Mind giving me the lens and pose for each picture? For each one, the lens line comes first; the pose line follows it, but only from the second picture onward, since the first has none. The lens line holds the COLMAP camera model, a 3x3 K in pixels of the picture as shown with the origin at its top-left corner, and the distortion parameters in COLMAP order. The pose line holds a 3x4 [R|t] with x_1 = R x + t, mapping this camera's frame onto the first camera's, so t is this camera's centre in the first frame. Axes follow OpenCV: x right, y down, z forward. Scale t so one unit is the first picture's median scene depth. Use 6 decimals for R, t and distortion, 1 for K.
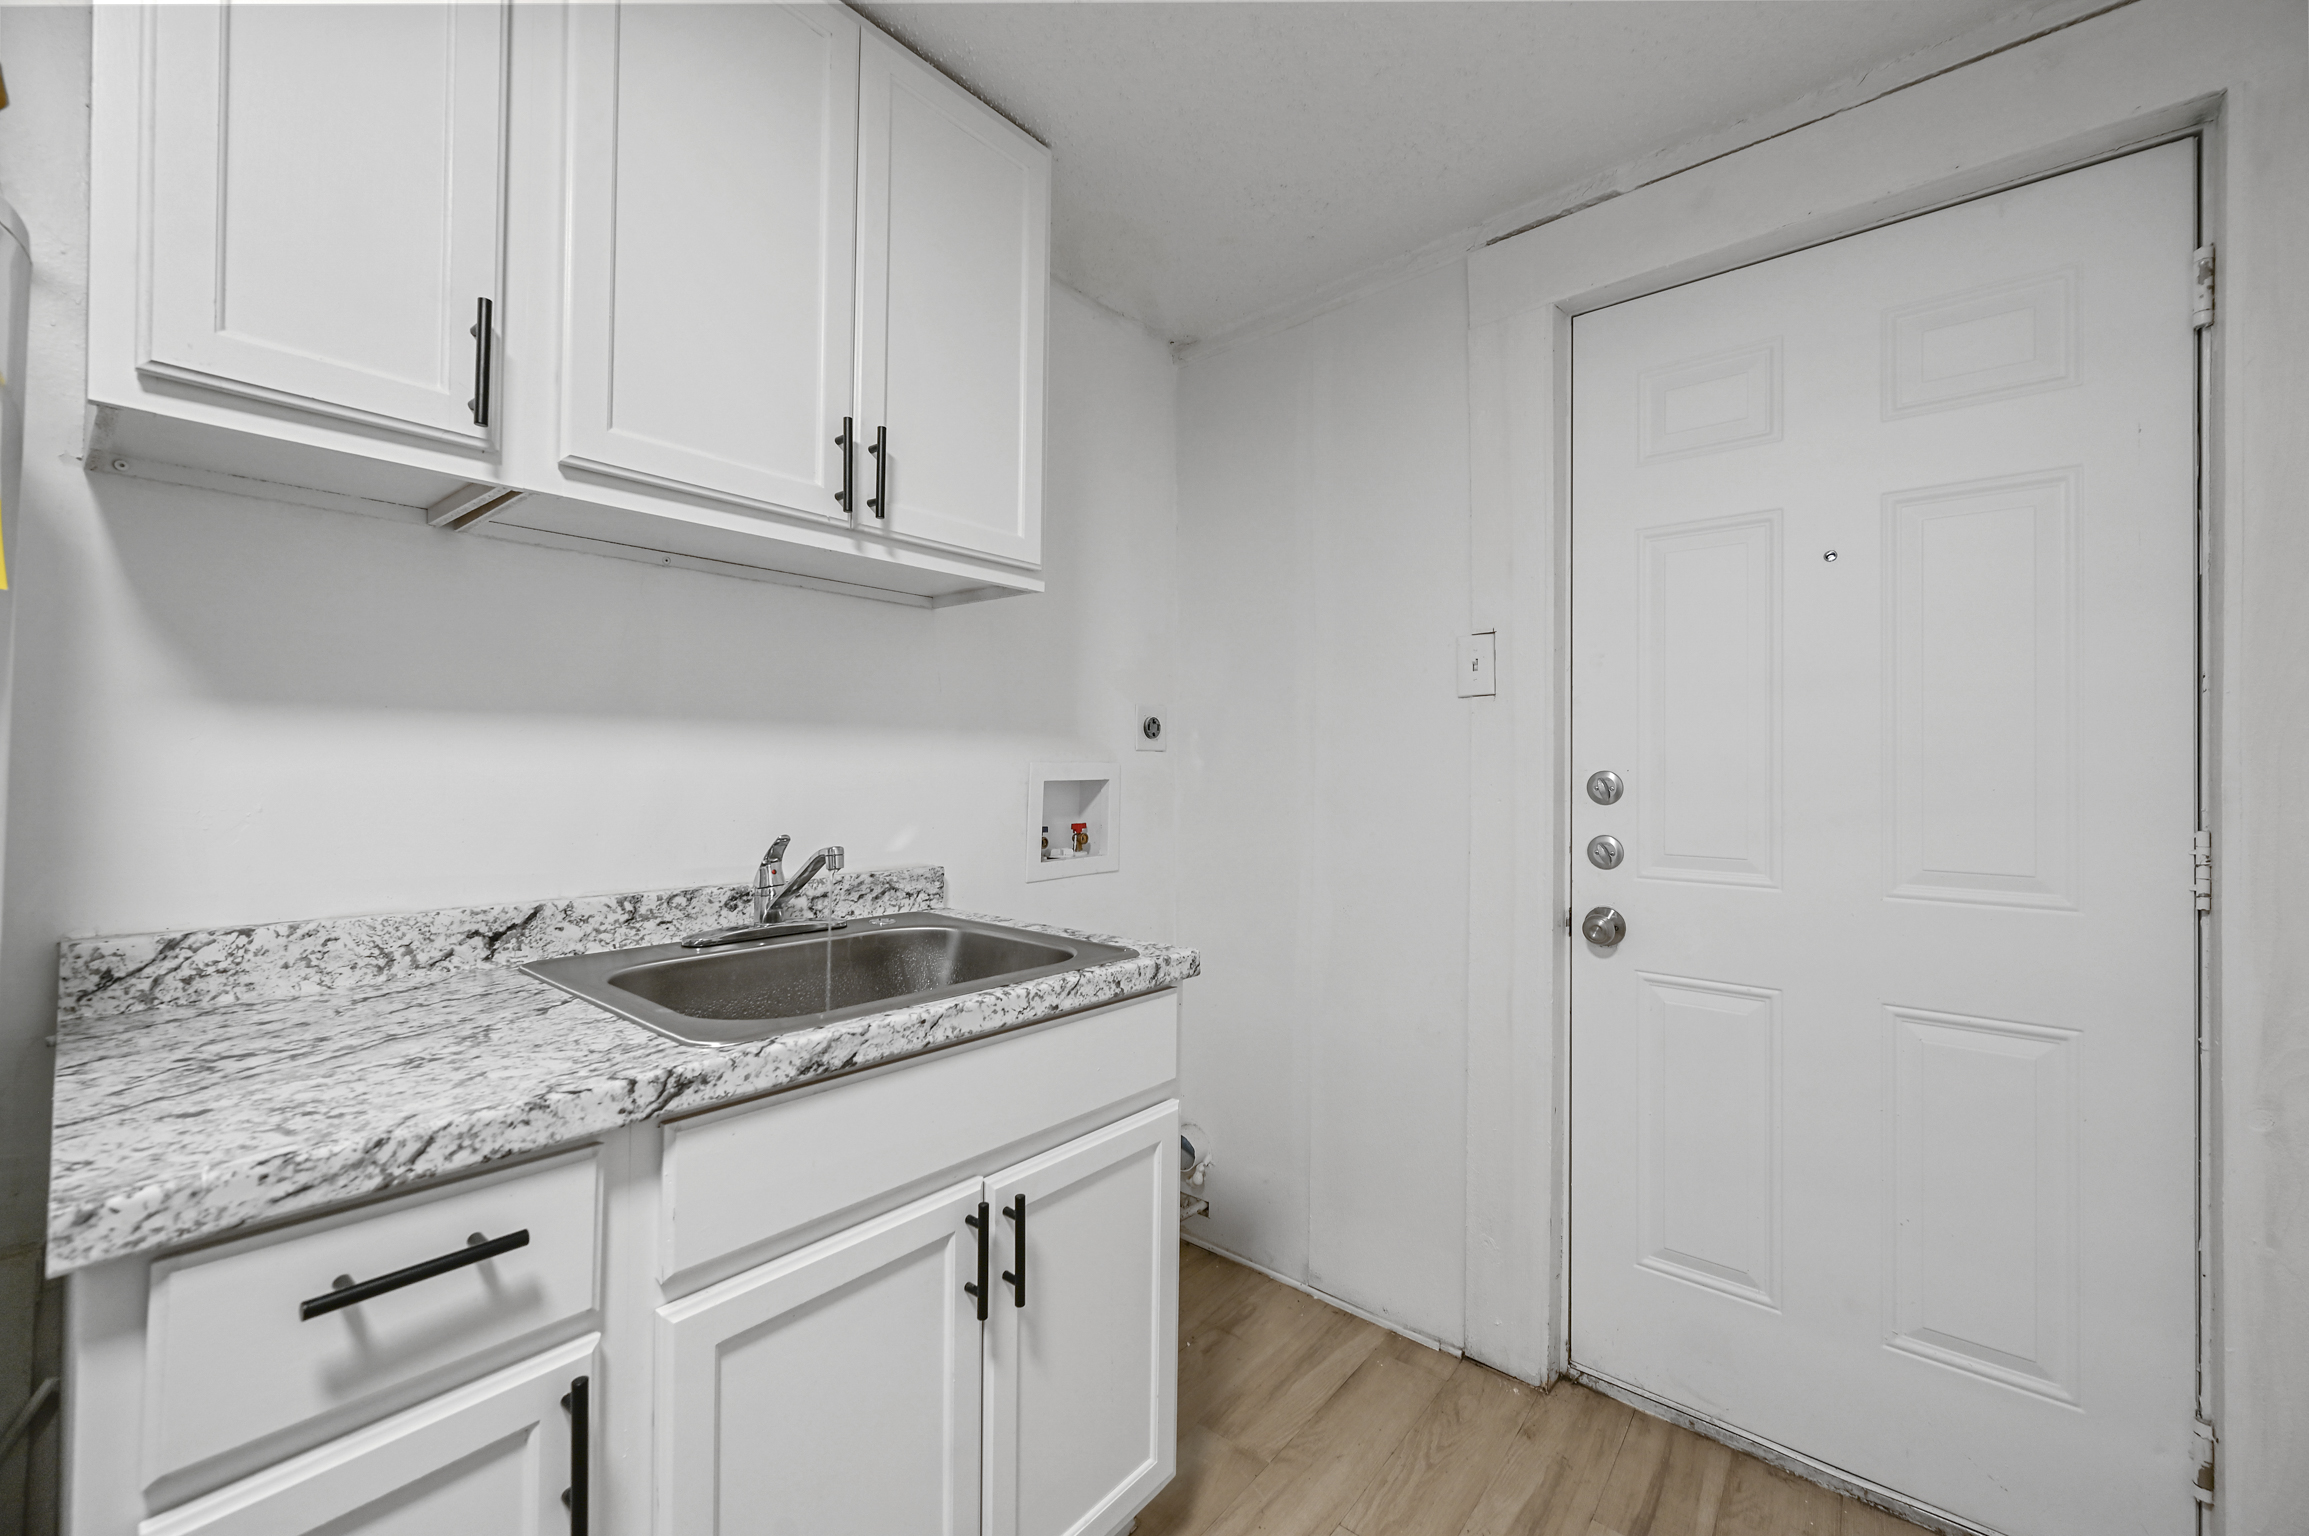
lens RADIAL K [[914.5, 0, 1151.4], [0, 914.5, 764.5], [0, 0, 1]] dist [-0.000798, 0.000154]
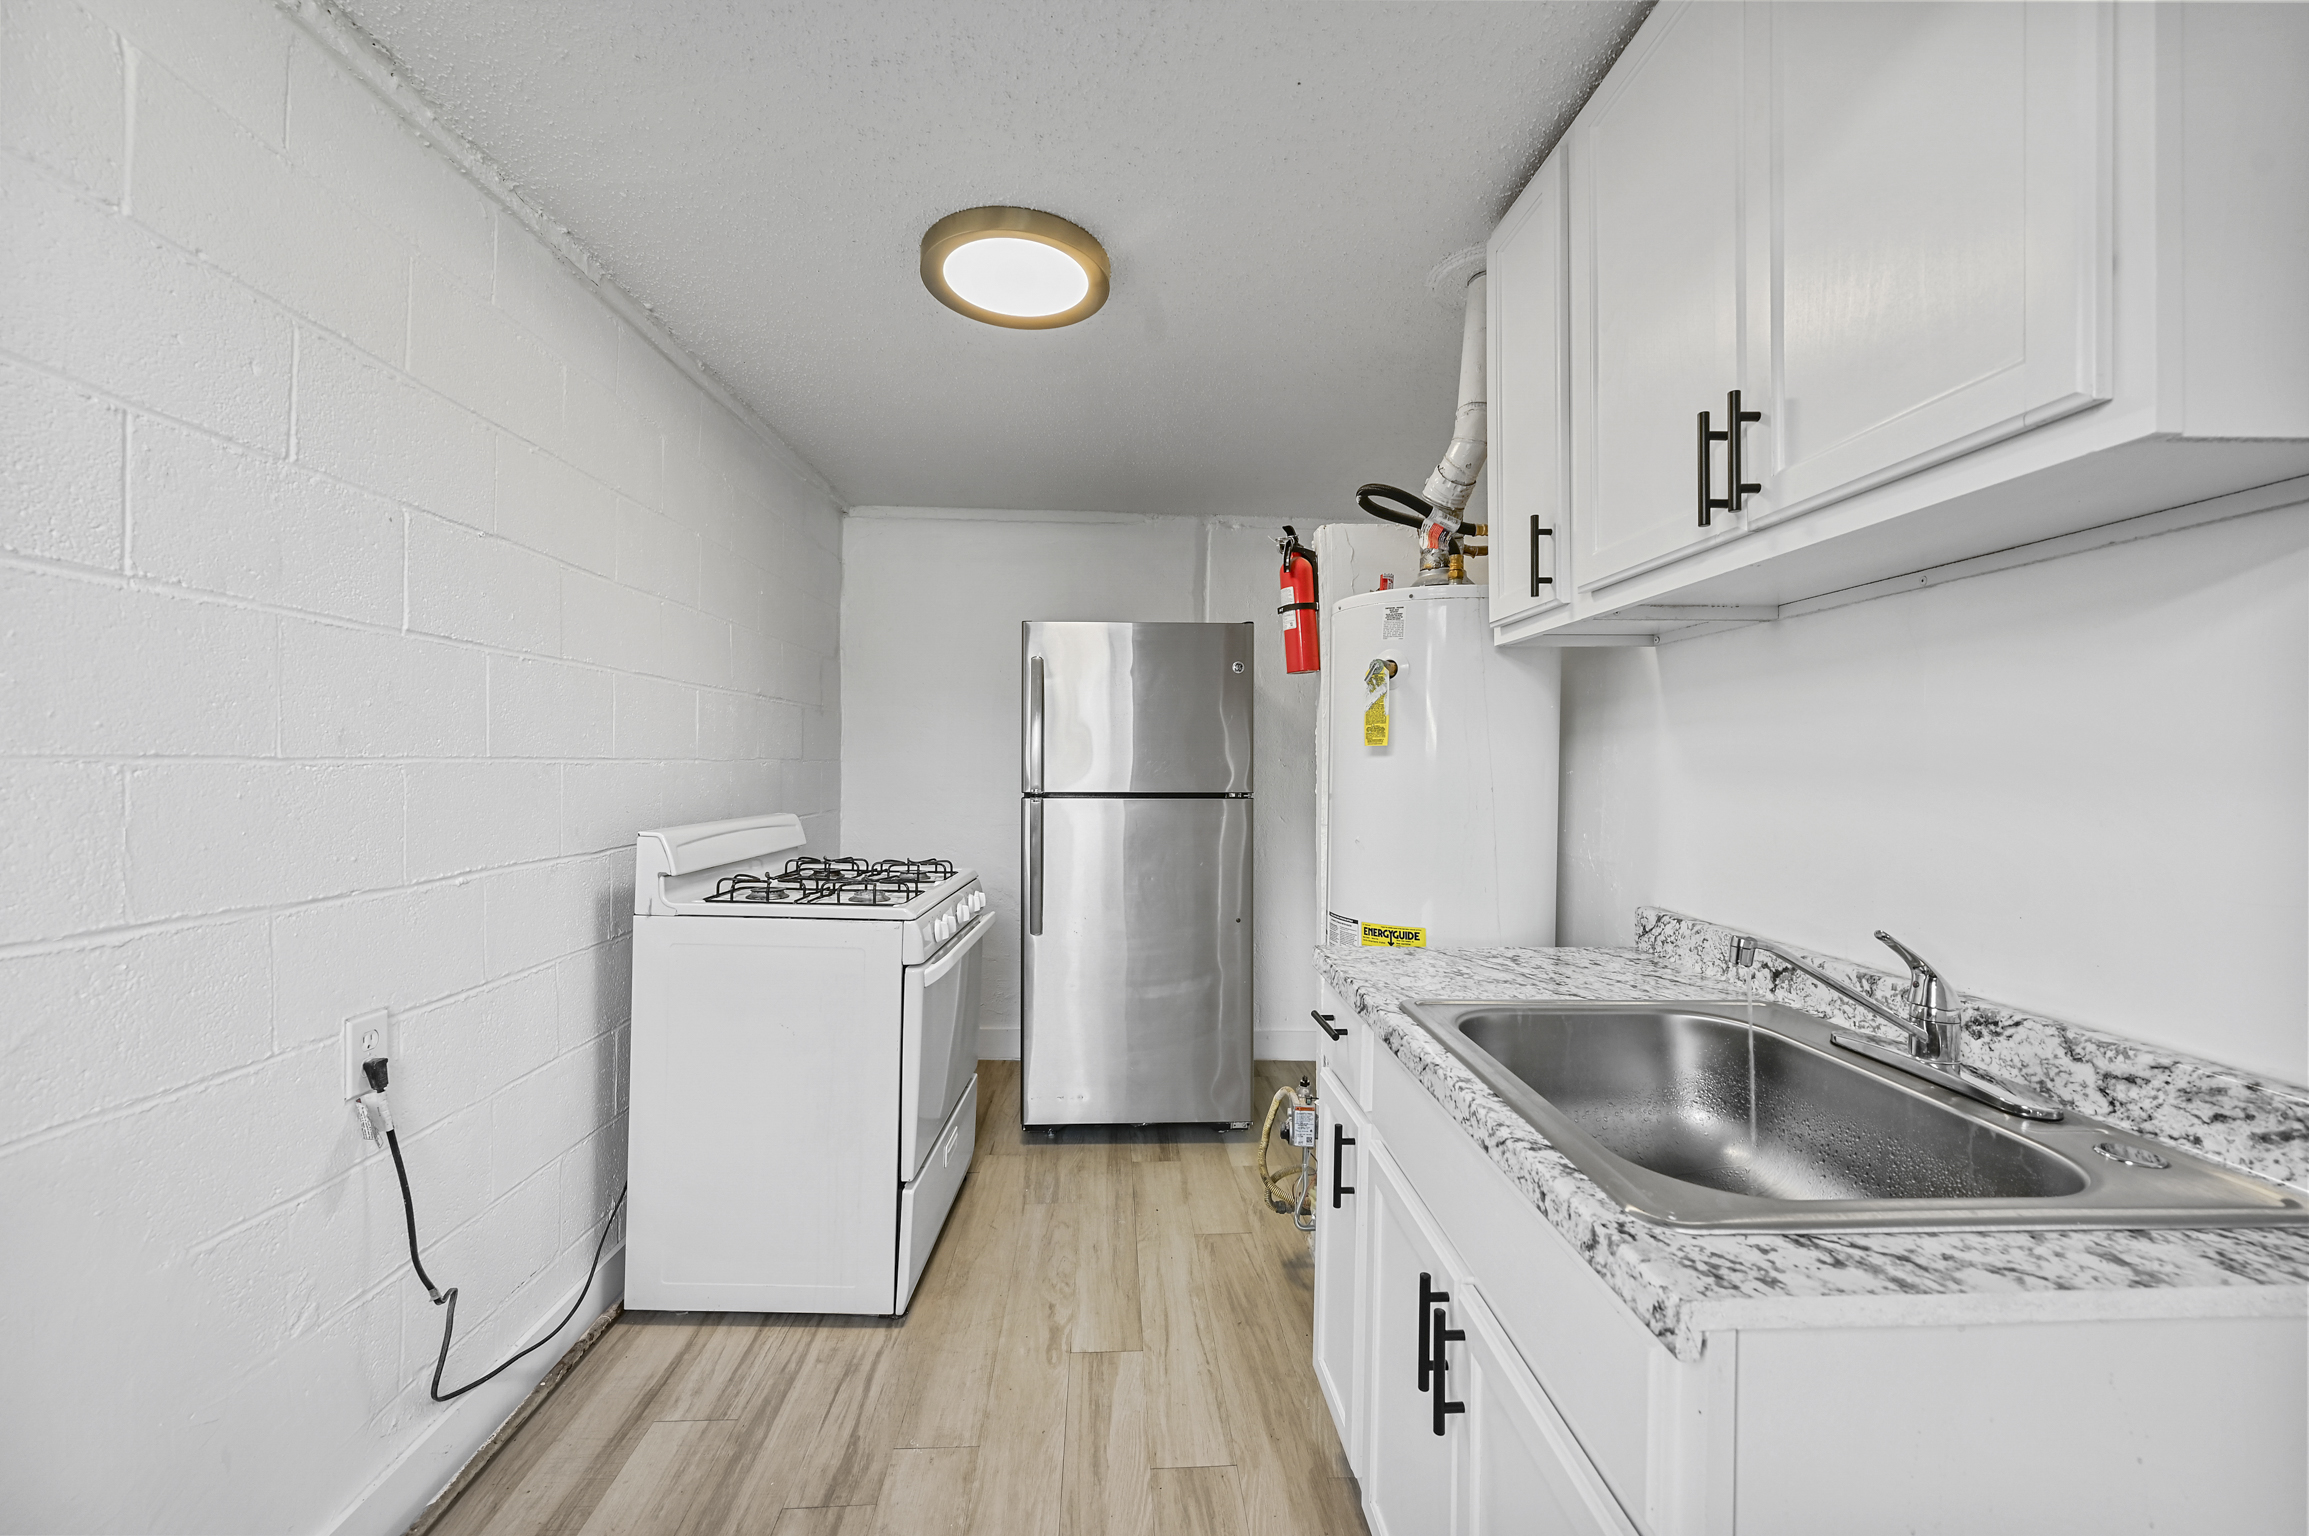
lens RADIAL K [[914.5, 0, 1148.3], [0, 914.5, 760.0], [0, 0, 1]] dist [-0.000798, 0.000154]
pose [[-0.738798, -0.010343, -0.673848, 0.594937], [-0.004254, 0.999934, -0.010685, -0.056274], [0.673913, -0.005028, -0.738793, 1.287028]]
